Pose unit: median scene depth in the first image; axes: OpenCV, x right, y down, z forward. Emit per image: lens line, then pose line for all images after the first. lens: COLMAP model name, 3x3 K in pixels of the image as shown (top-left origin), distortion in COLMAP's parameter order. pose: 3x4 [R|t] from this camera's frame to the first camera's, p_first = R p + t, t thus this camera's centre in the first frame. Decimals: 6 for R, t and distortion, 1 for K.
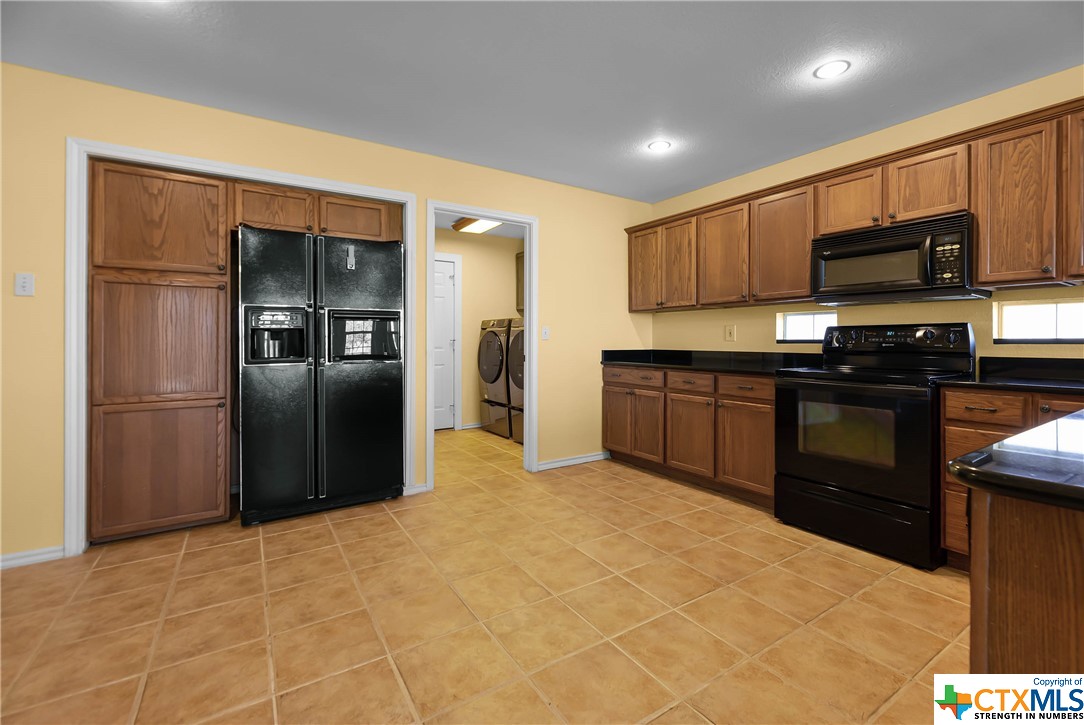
lens RADIAL K [[452.8, 0, 553.1], [0, 452.8, 348.4], [0, 0, 1]] dist [-0.005860, 0.002544]
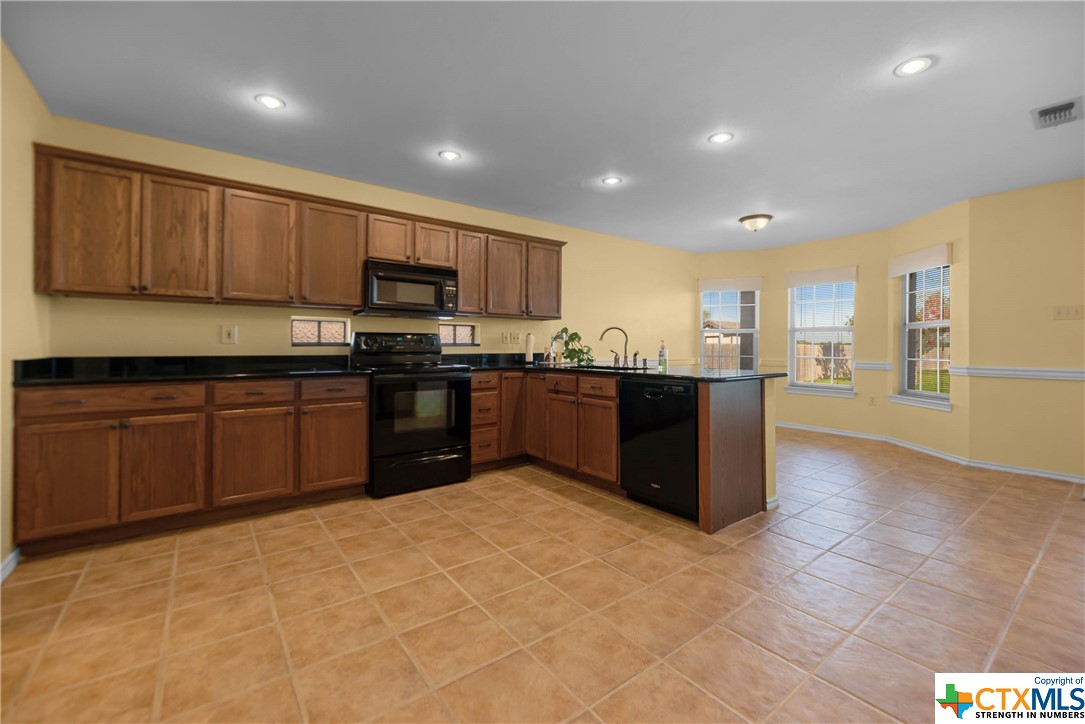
lens RADIAL K [[453.2, 0, 539.5], [0, 453.2, 355.1], [0, 0, 1]] dist [-0.005860, 0.002544]
pose [[-0.050149, -0.022797, 0.998482, -0.667101], [0.010360, 0.999674, 0.023345, -0.011272], [-0.998688, 0.011515, -0.049896, 0.621009]]
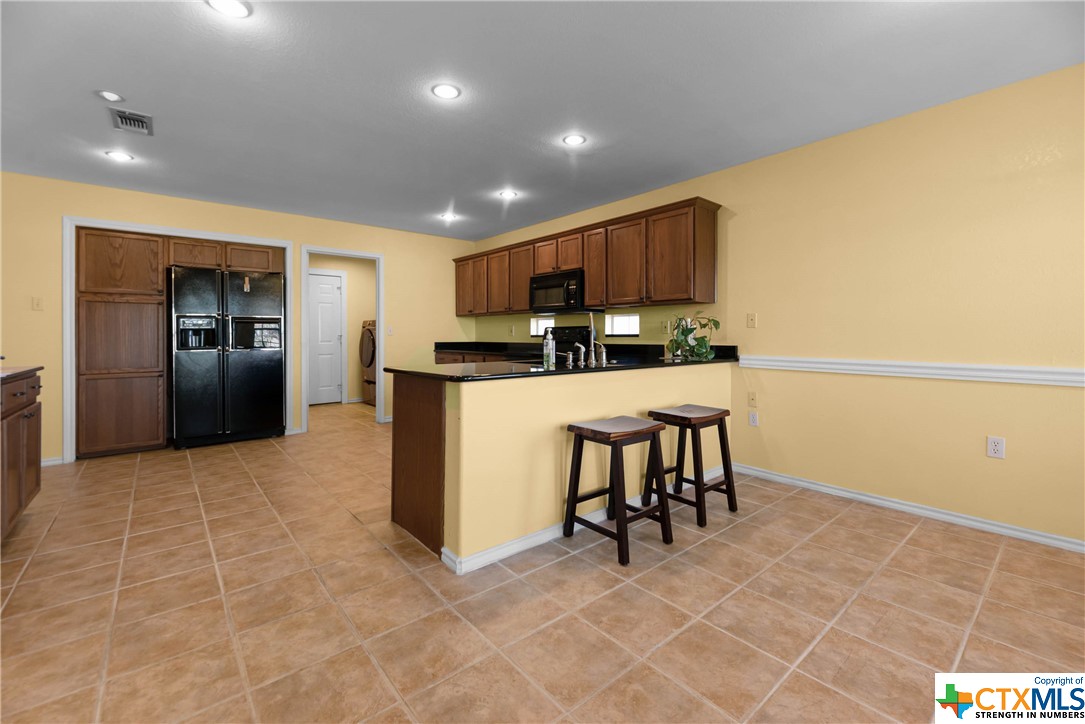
lens RADIAL K [[453.2, 0, 545.8], [0, 453.2, 344.2], [0, 0, 1]] dist [-0.005860, 0.002544]
pose [[0.993437, -0.003928, 0.114312, 0.442160], [0.003855, 0.999992, 0.000855, 0.015173], [-0.114315, -0.000409, 0.993445, -0.748835]]
